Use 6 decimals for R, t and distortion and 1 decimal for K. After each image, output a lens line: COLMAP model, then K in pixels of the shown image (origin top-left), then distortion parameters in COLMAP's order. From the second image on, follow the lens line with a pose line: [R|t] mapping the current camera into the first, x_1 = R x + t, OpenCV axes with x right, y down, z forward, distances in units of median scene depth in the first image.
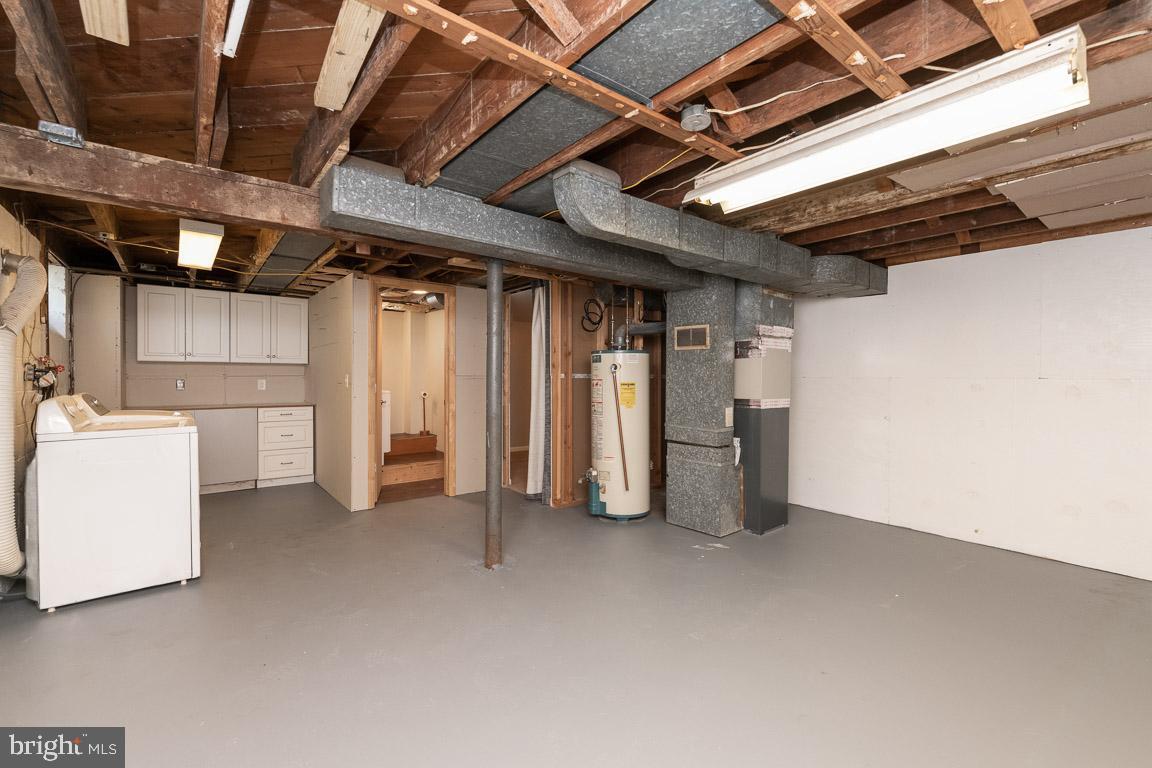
lens RADIAL K [[495.2, 0, 575.9], [0, 495.2, 379.1], [0, 0, 1]] dist [0.001668, -0.000746]
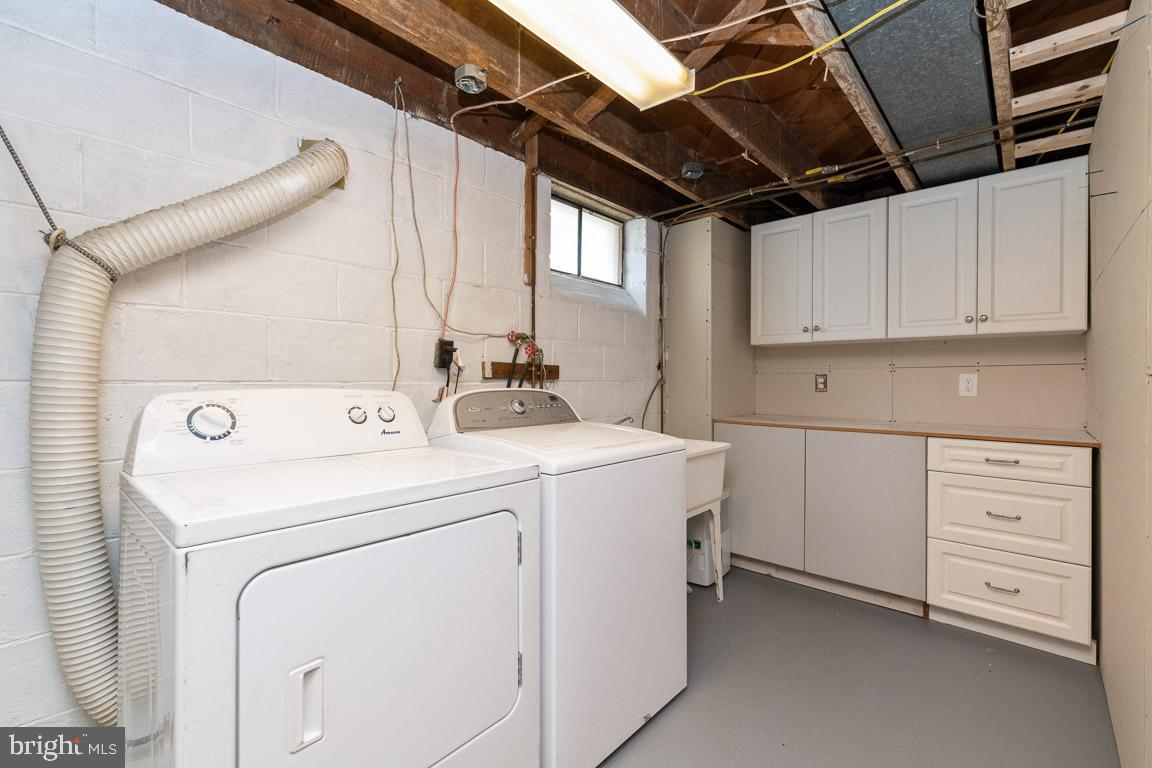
lens RADIAL K [[495.2, 0, 576.5], [0, 495.2, 378.3], [0, 0, 1]] dist [0.001668, -0.000746]
pose [[0.165865, -0.006055, -0.986130, -0.268665], [-0.008842, 0.999932, -0.007627, 0.012413], [0.986109, 0.009985, 0.165800, 0.629985]]
